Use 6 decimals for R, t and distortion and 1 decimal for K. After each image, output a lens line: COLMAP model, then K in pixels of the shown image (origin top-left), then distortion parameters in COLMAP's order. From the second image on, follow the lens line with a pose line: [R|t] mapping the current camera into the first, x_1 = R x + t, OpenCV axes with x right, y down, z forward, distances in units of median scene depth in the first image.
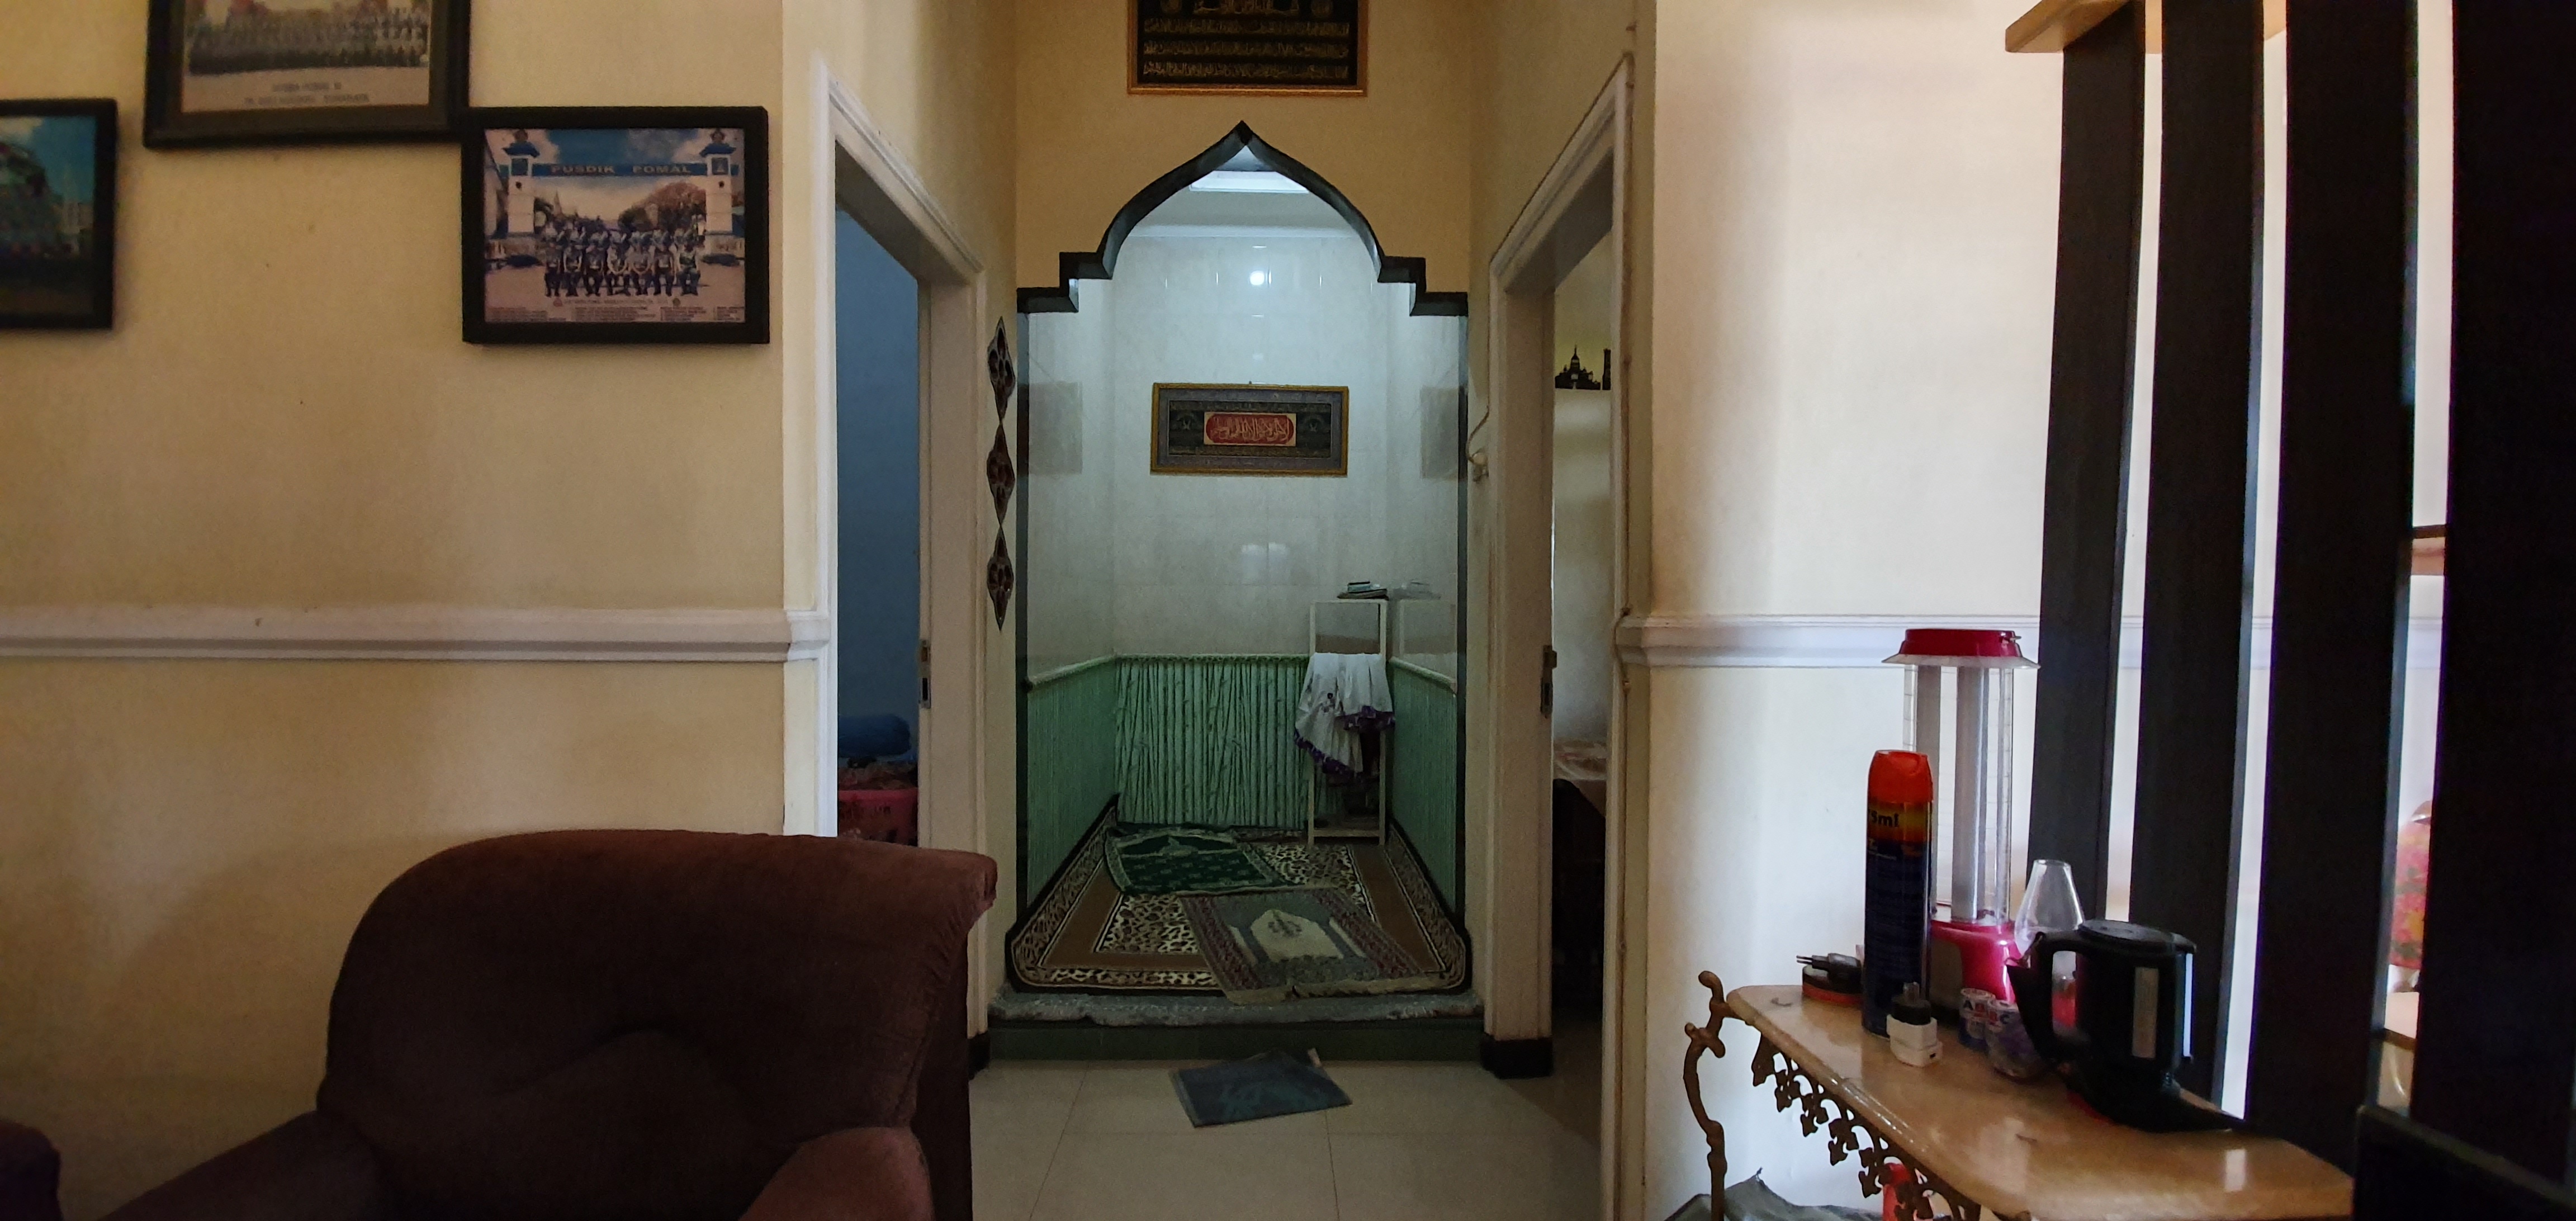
lens RADIAL K [[1019.0, 0, 1283.3], [0, 1019.0, 615.8], [0, 0, 1]] dist [-0.009258, -0.011809]
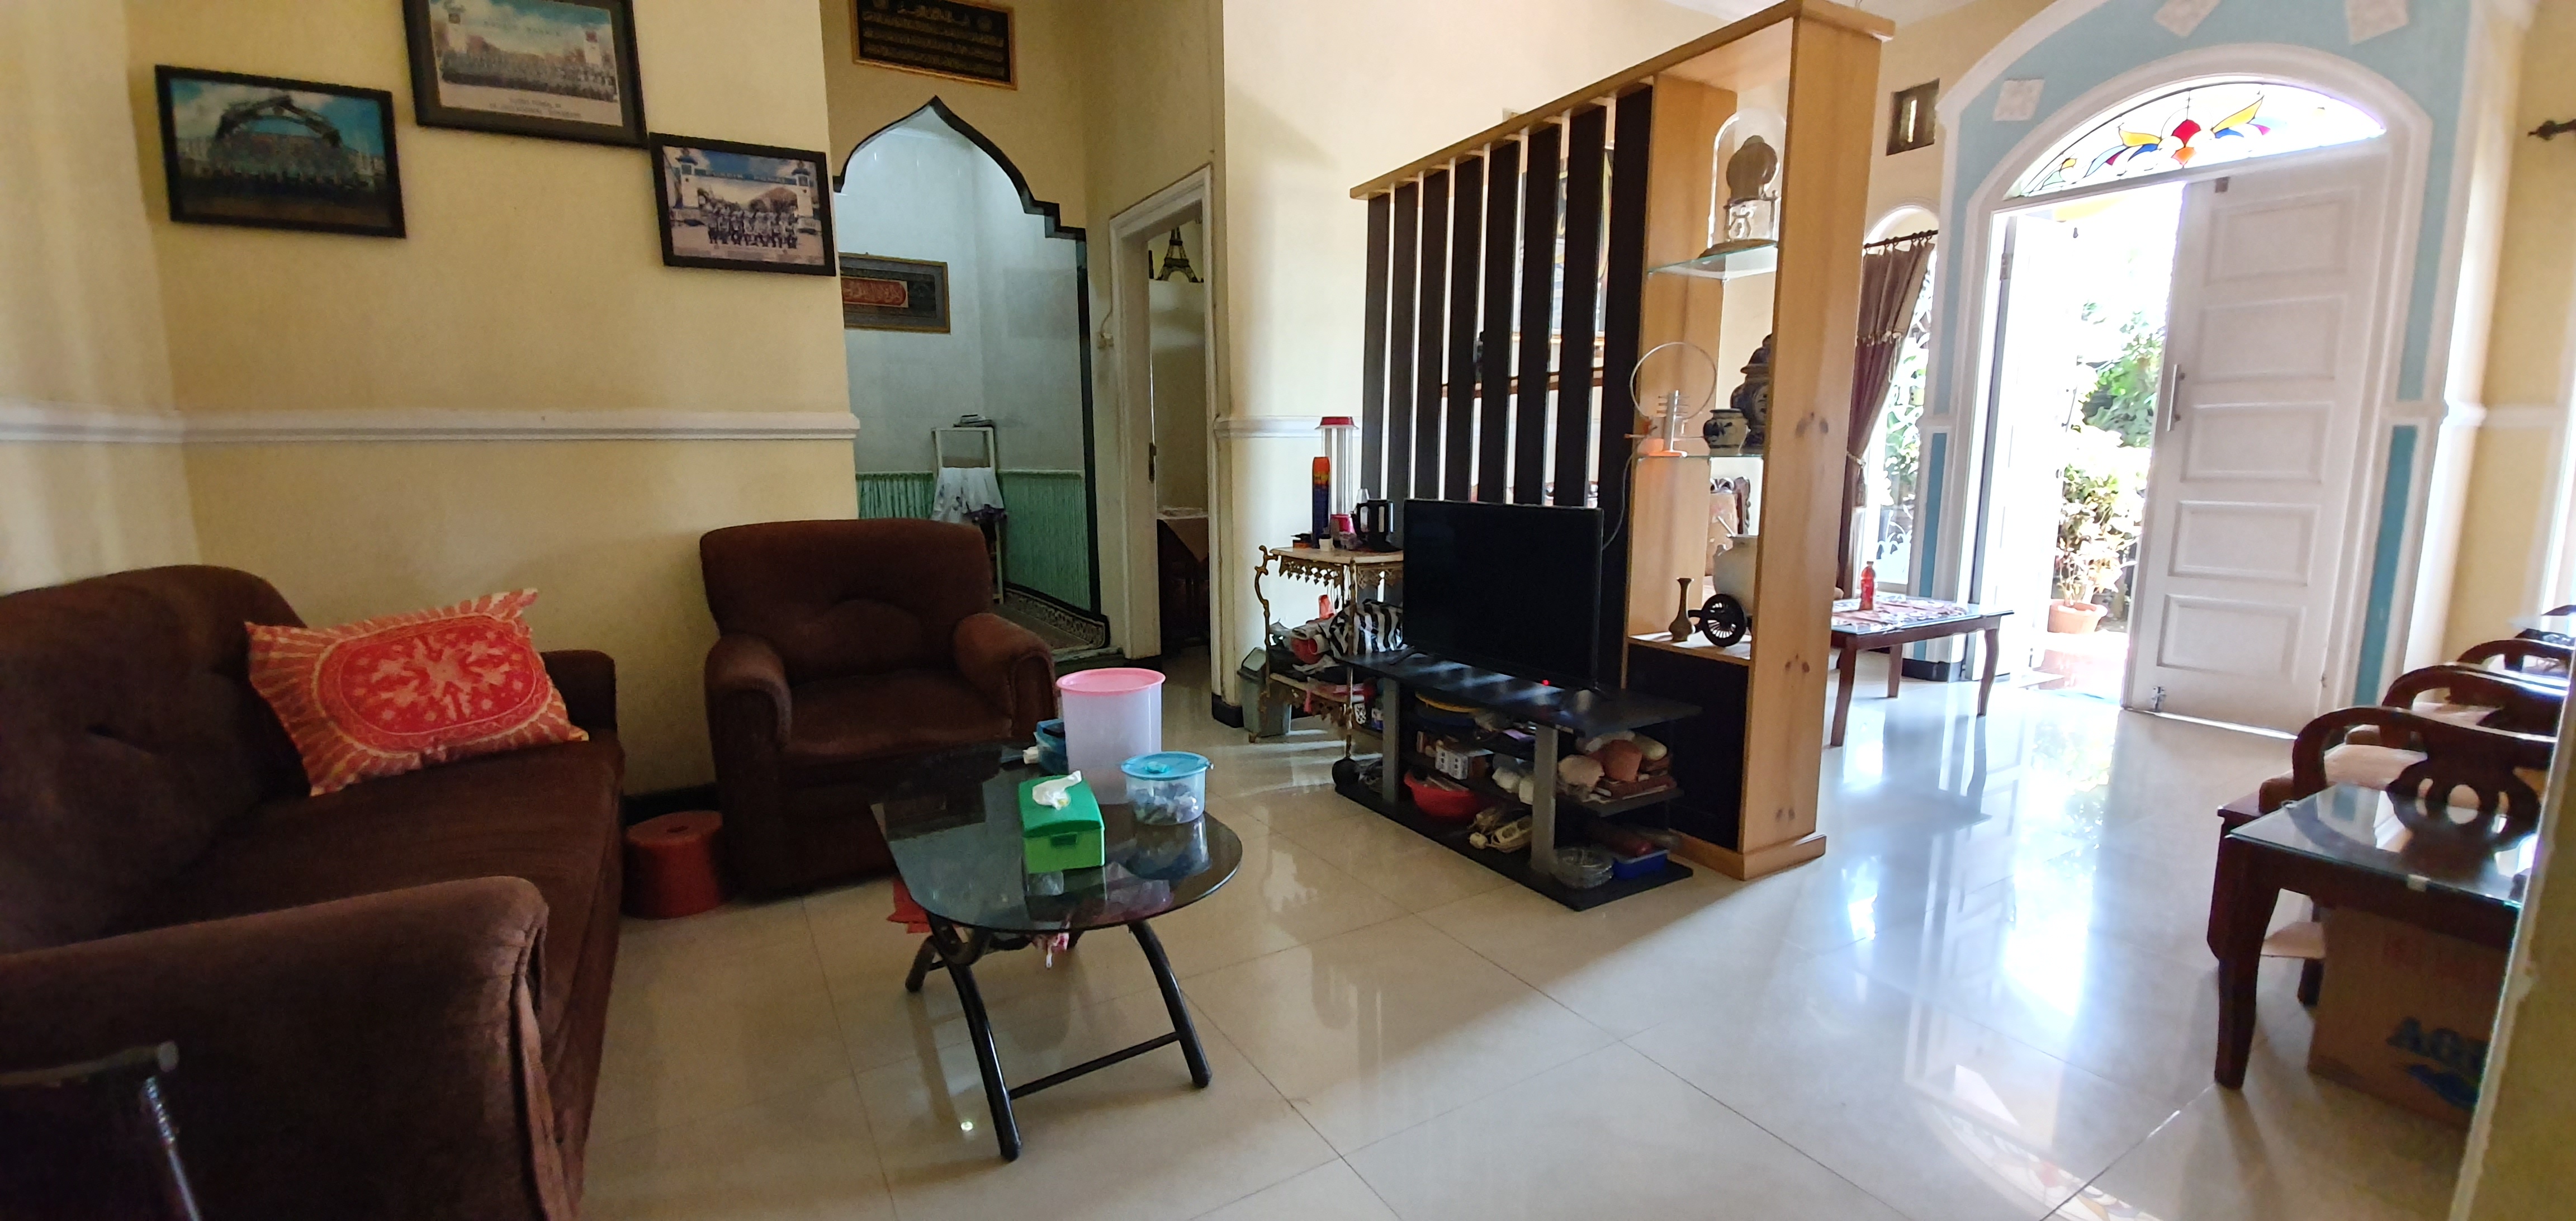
lens RADIAL K [[1019.0, 0, 1283.3], [0, 1019.0, 615.8], [0, 0, 1]] dist [-0.009258, -0.011809]
pose [[0.866012, -0.092505, 0.491392, -0.796875], [0.019388, 0.988211, 0.151863, 0.106015], [-0.499647, -0.121988, 0.857596, -1.249443]]
